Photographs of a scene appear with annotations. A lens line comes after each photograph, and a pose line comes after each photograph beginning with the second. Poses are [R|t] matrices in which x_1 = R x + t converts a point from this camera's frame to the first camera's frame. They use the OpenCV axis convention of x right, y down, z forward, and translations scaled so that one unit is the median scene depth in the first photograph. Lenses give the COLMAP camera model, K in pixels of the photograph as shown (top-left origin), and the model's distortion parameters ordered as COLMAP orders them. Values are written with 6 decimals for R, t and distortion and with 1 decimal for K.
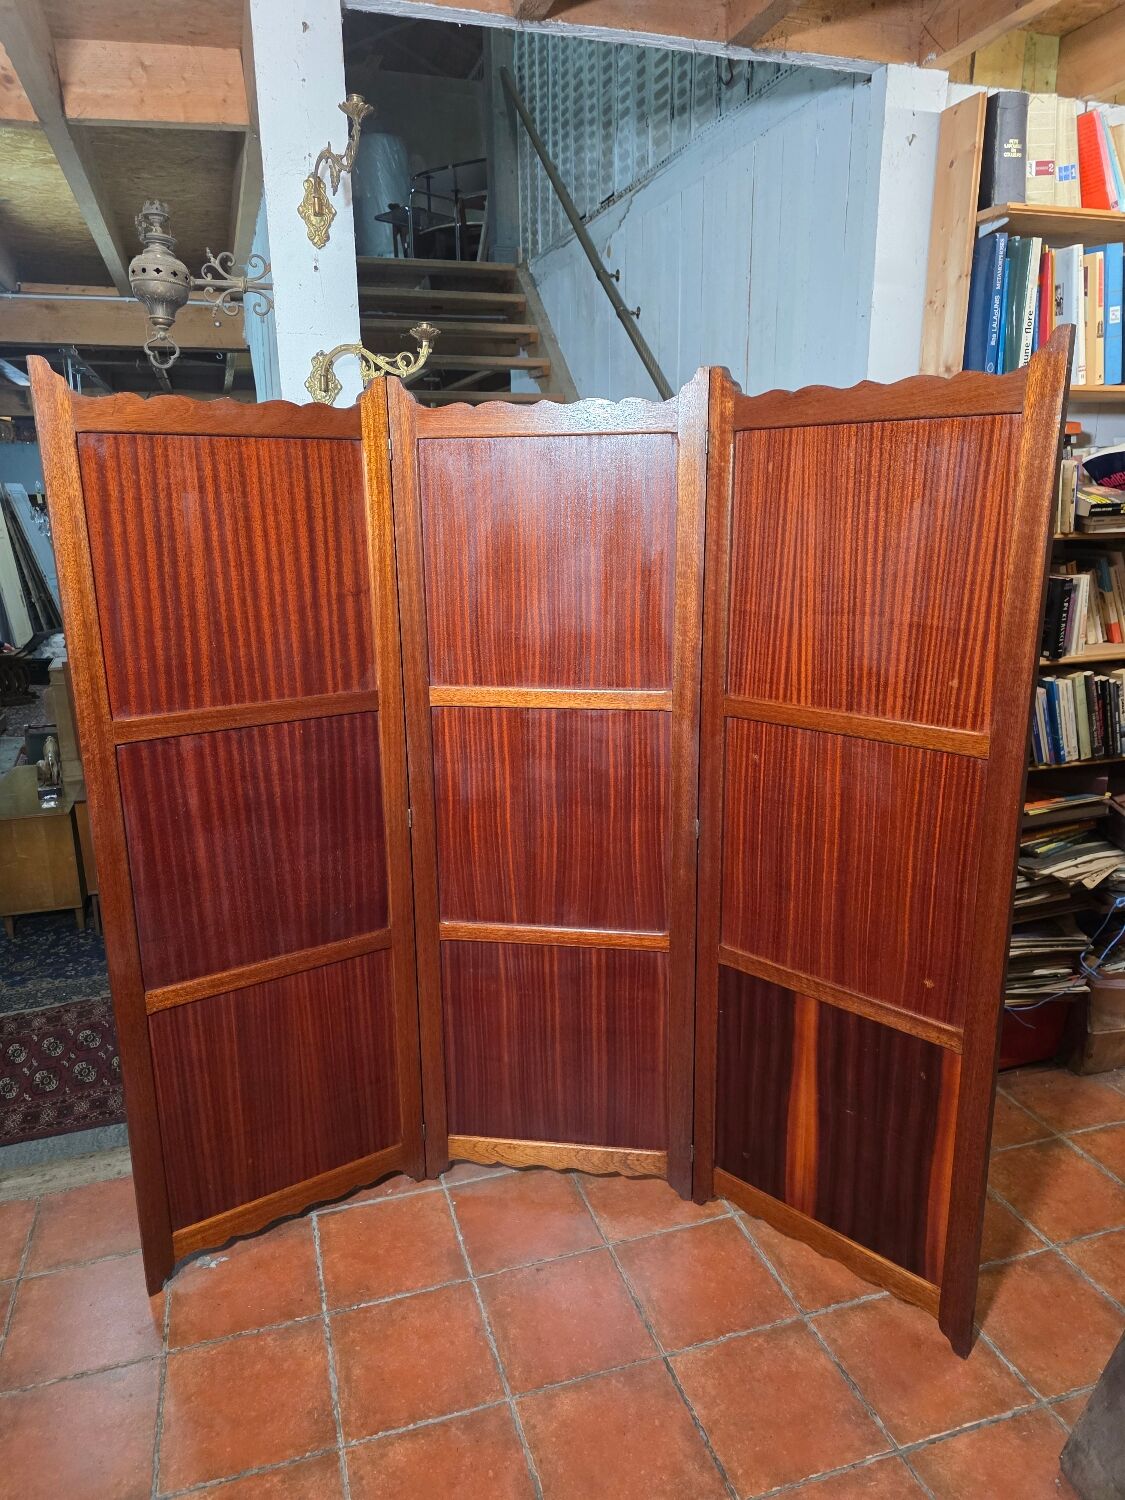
lens RADIAL K [[991.1, 0, 528.8], [0, 991.1, 741.7], [0, 0, 1]] dist [0.054567, -0.035770]
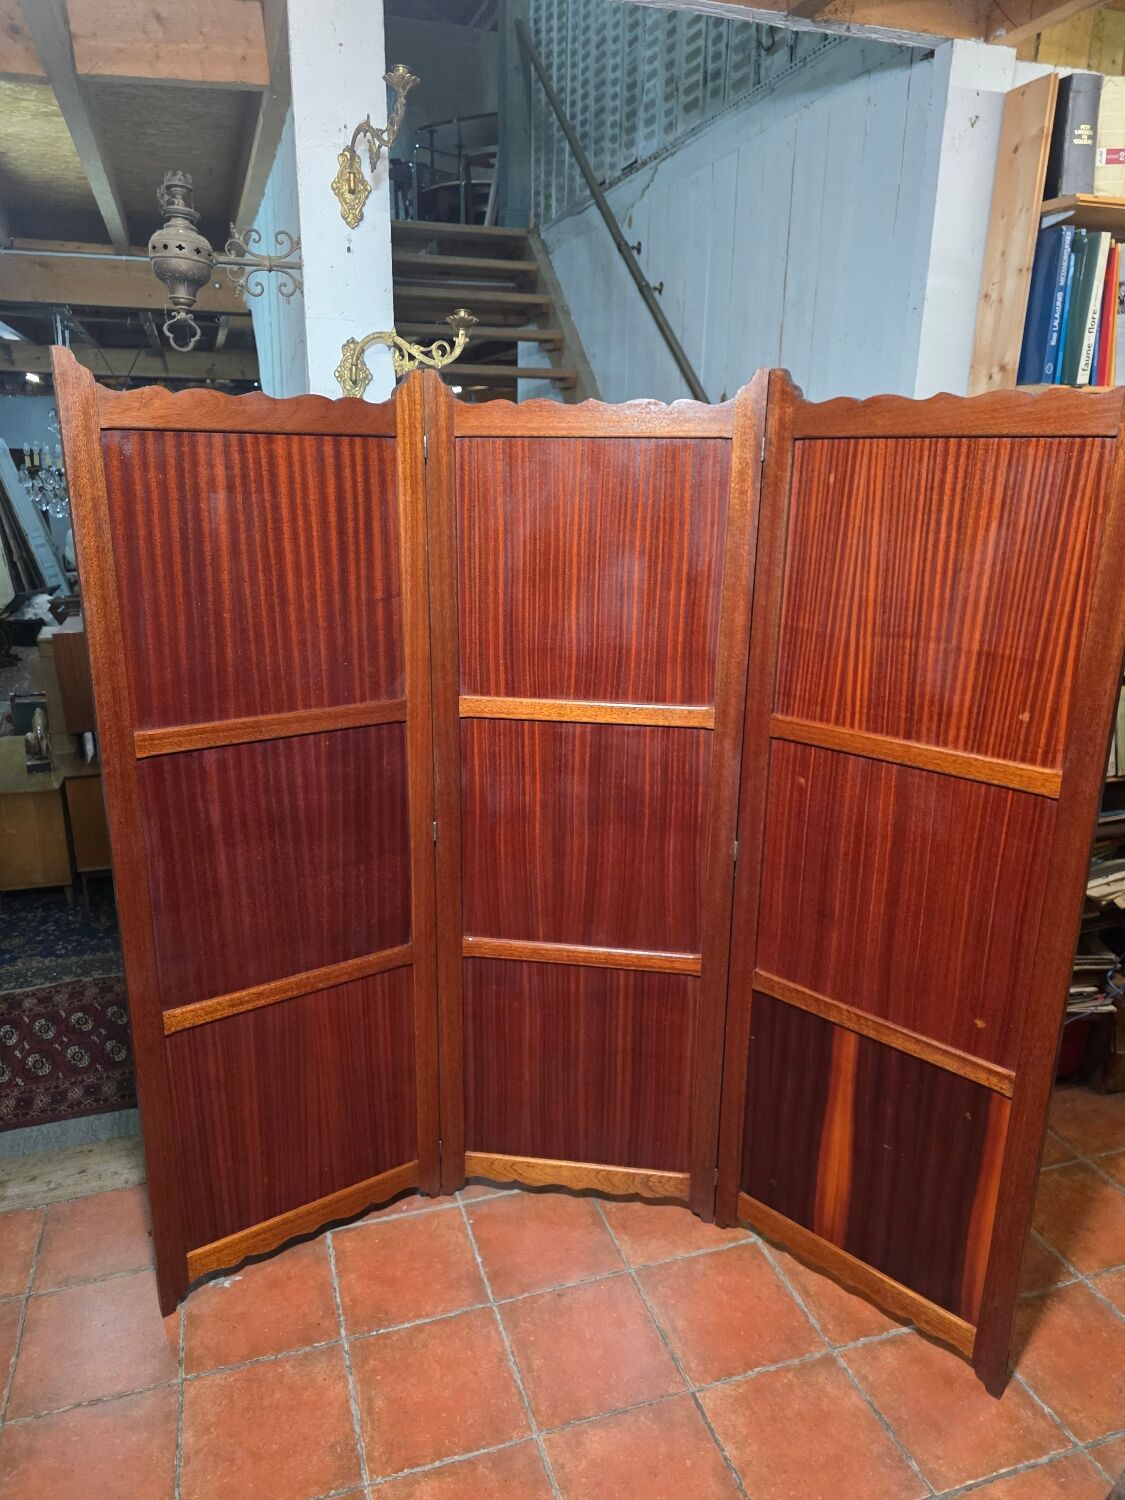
lens RADIAL K [[1003.6, 0, 528.1], [0, 1003.6, 755.2], [0, 0, 1]] dist [0.052220, -0.033414]
pose [[0.999739, 0.021084, 0.008793, -0.041903], [-0.021397, 0.999079, 0.037202, -0.036913], [-0.008000, -0.037380, 0.999269, 0.029862]]
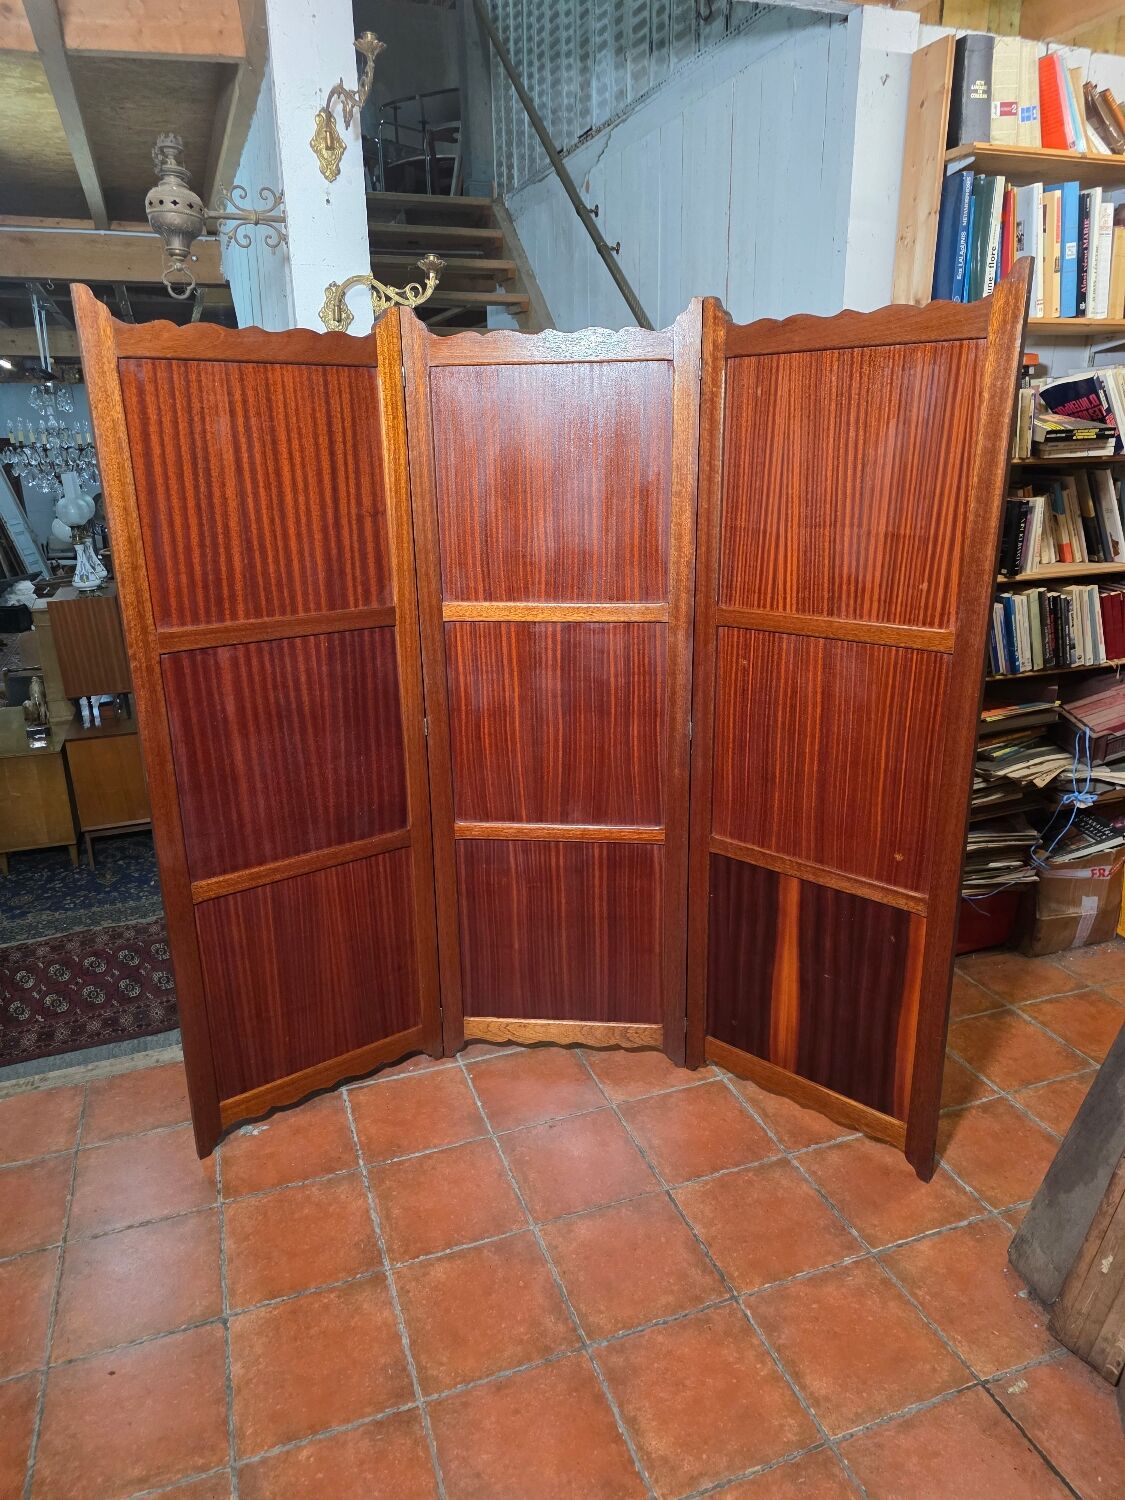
lens RADIAL K [[973.3, 0, 544.3], [0, 973.3, 732.5], [0, 0, 1]] dist [0.053500, -0.033189]
pose [[0.999058, -0.015706, 0.040458, -0.035700], [0.013624, 0.998594, 0.051237, 0.032843], [-0.041206, -0.050637, 0.997867, -0.066969]]
